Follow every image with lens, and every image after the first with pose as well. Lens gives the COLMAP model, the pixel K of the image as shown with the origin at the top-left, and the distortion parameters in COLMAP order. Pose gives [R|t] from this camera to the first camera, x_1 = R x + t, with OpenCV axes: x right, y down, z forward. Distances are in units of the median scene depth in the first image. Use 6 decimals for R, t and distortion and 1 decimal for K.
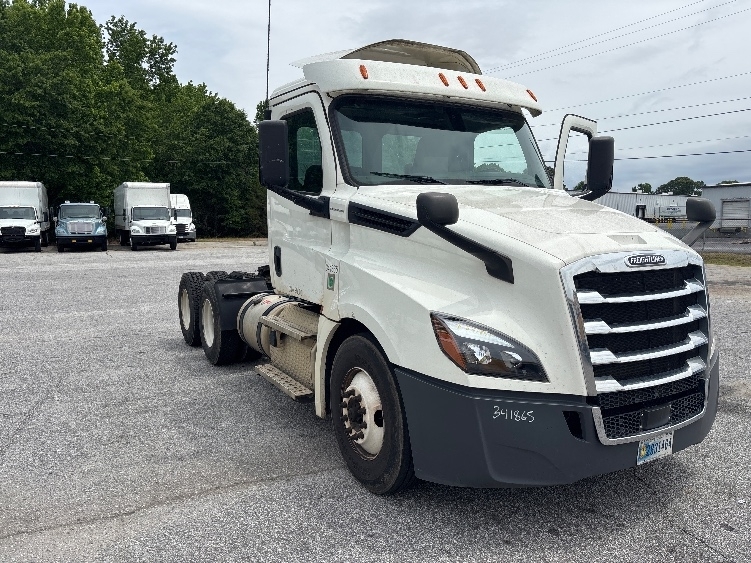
lens RADIAL K [[586.4, 0, 358.5], [0, 586.4, 297.4], [0, 0, 1]] dist [-0.000358, -0.002544]
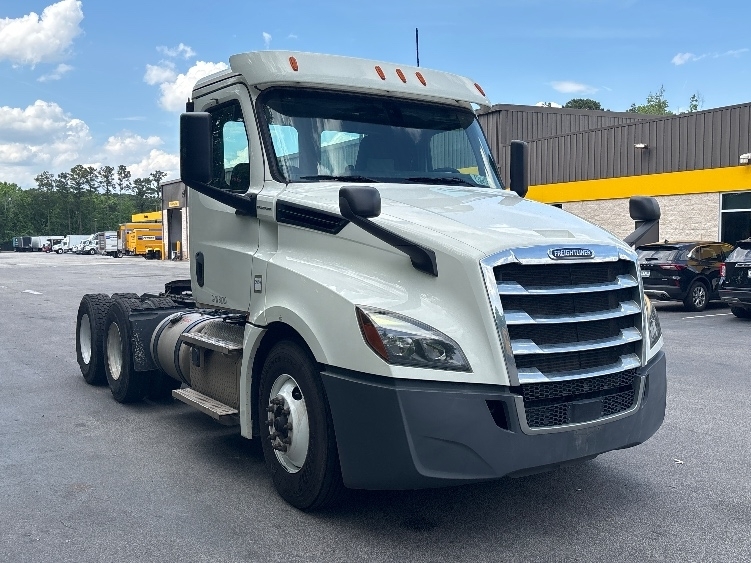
lens RADIAL K [[769.1, 0, 375.7], [0, 769.1, 267.4], [0, 0, 1]] dist [0.006673, 0.003135]
pose [[0.996476, -0.008250, 0.083472, 0.044443], [0.015801, 0.995797, -0.090211, 0.069469], [-0.082377, 0.091212, 0.992418, -0.264937]]
